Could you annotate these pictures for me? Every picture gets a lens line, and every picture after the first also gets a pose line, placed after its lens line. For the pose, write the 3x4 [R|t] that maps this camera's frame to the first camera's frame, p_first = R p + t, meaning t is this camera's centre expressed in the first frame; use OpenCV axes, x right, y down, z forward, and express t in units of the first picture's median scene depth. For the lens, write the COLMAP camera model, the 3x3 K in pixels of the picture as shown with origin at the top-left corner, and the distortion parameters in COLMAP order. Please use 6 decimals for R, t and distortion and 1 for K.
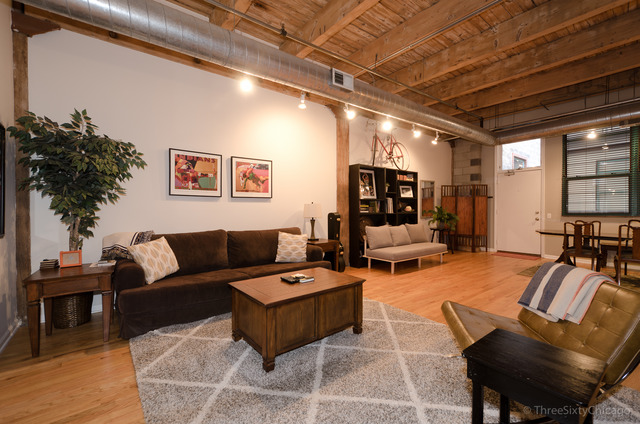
lens RADIAL K [[276.3, 0, 311.8], [0, 276.3, 214.4], [0, 0, 1]] dist [0.005296, -0.010717]
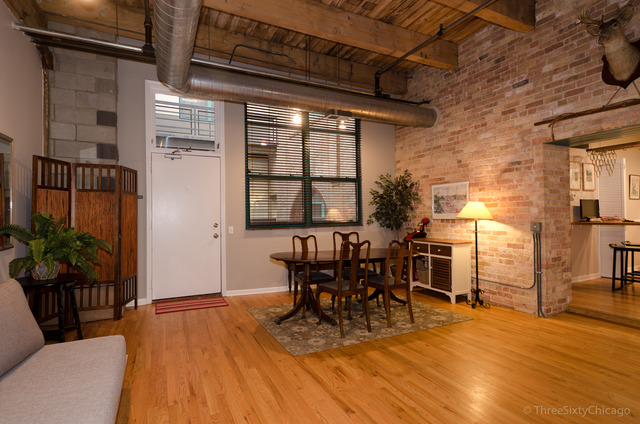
lens RADIAL K [[320.7, 0, 313.4], [0, 320.7, 213.5], [0, 0, 1]] dist [0.017309, -0.009638]
pose [[0.193159, 0.008568, 0.981130, 0.206171], [0.022553, 0.999659, -0.013170, -0.025696], [-0.980908, 0.024672, 0.192900, 0.889769]]
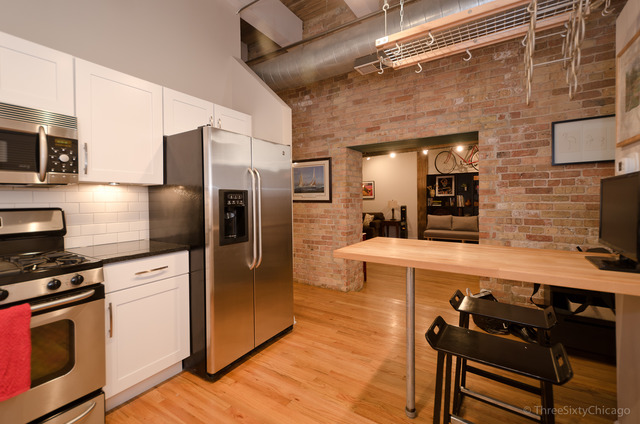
lens RADIAL K [[276.3, 0, 308.4], [0, 276.3, 202.4], [0, 0, 1]] dist [0.005296, -0.010717]
pose [[0.315233, 0.011397, -0.948946, 1.635767], [-0.002629, 0.999935, 0.011136, -0.046496], [0.949011, -0.001015, 0.315242, -0.156697]]
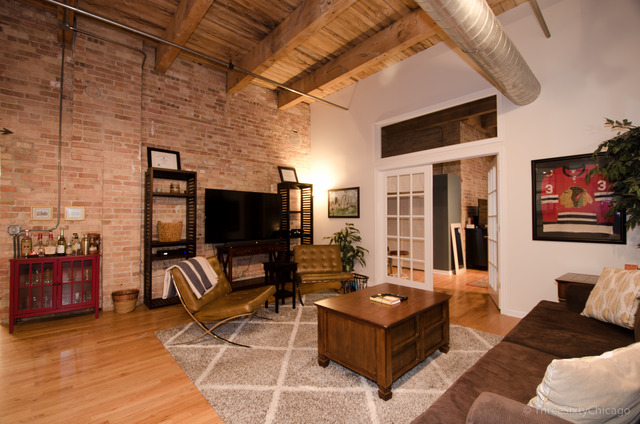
lens RADIAL K [[276.3, 0, 317.3], [0, 276.3, 213.8], [0, 0, 1]] dist [0.005296, -0.010717]
pose [[-0.995873, 0.006764, -0.090506, 0.141328], [0.006661, 0.999977, 0.001433, -0.027198], [0.090514, 0.000824, -0.995895, 1.012633]]
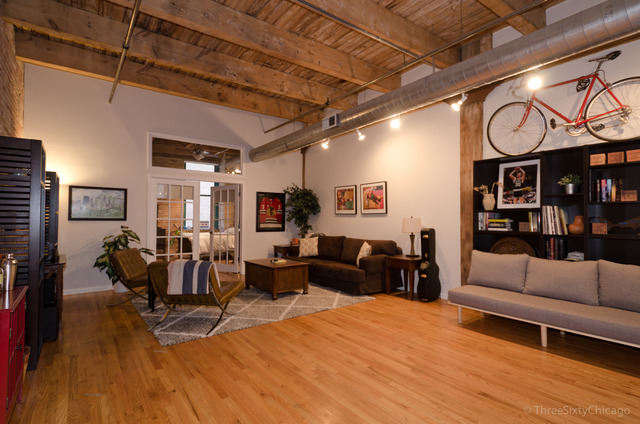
lens RADIAL K [[320.7, 0, 313.9], [0, 320.7, 212.6], [0, 0, 1]] dist [0.017309, -0.009638]
pose [[-0.014272, -0.015328, -0.999781, 1.123115], [-0.019543, 0.999696, -0.015047, -0.034139], [0.999707, 0.019324, -0.014568, 0.677856]]
